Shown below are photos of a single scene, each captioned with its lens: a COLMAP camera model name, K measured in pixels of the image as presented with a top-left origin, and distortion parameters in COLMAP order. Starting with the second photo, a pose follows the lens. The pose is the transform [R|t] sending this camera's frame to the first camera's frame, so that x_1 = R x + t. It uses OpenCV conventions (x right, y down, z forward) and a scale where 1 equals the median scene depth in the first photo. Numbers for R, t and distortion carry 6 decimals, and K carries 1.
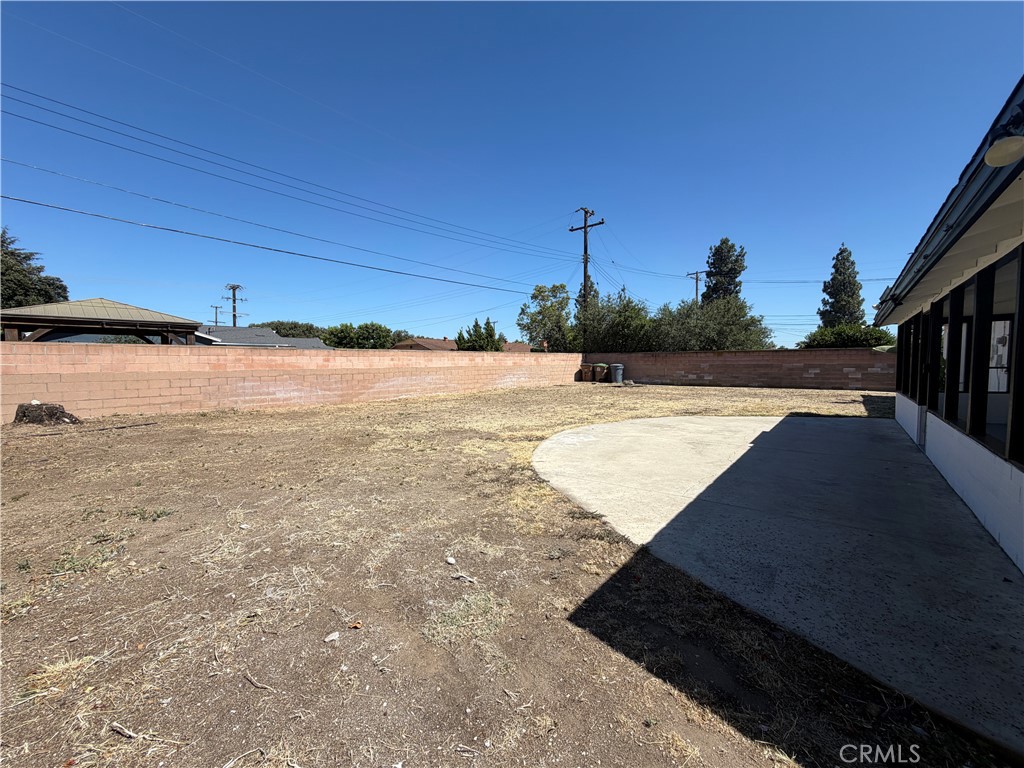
lens RADIAL K [[409.3, 0, 509.6], [0, 409.3, 383.8], [0, 0, 1]] dist [0.001635, 0.000102]
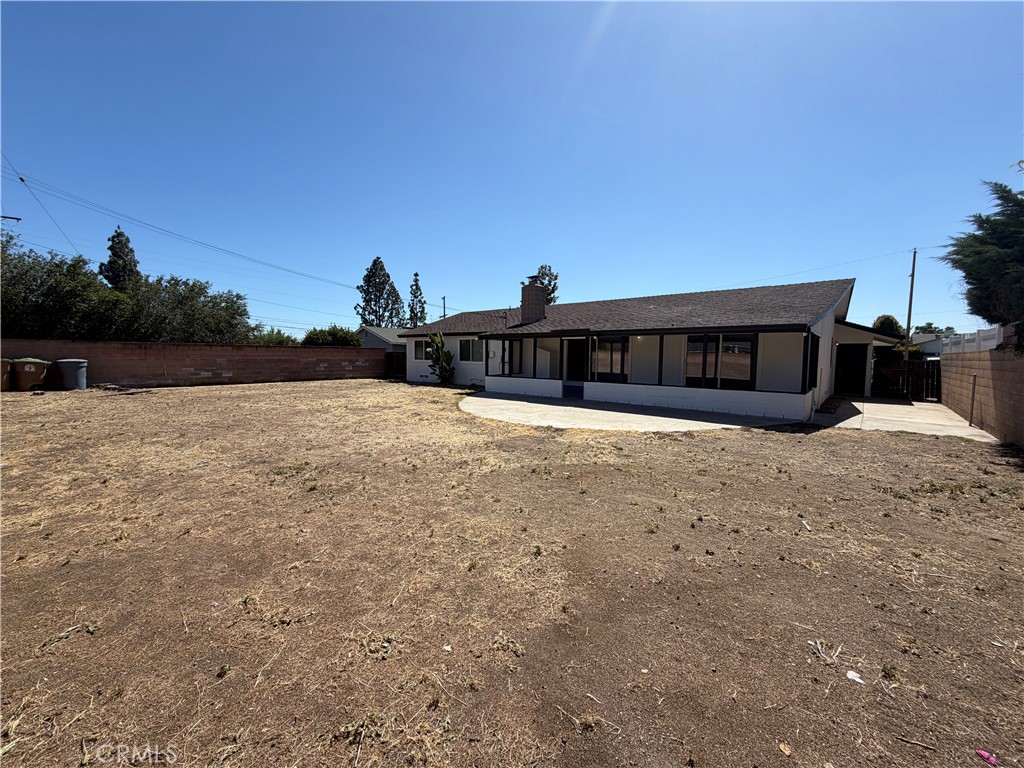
lens RADIAL K [[409.3, 0, 507.0], [0, 409.3, 383.7], [0, 0, 1]] dist [0.001635, 0.000102]
pose [[0.033368, -0.063997, 0.997392, -0.338056], [0.042960, 0.997117, 0.062542, -0.022144], [-0.998519, 0.040761, 0.036021, 0.329485]]
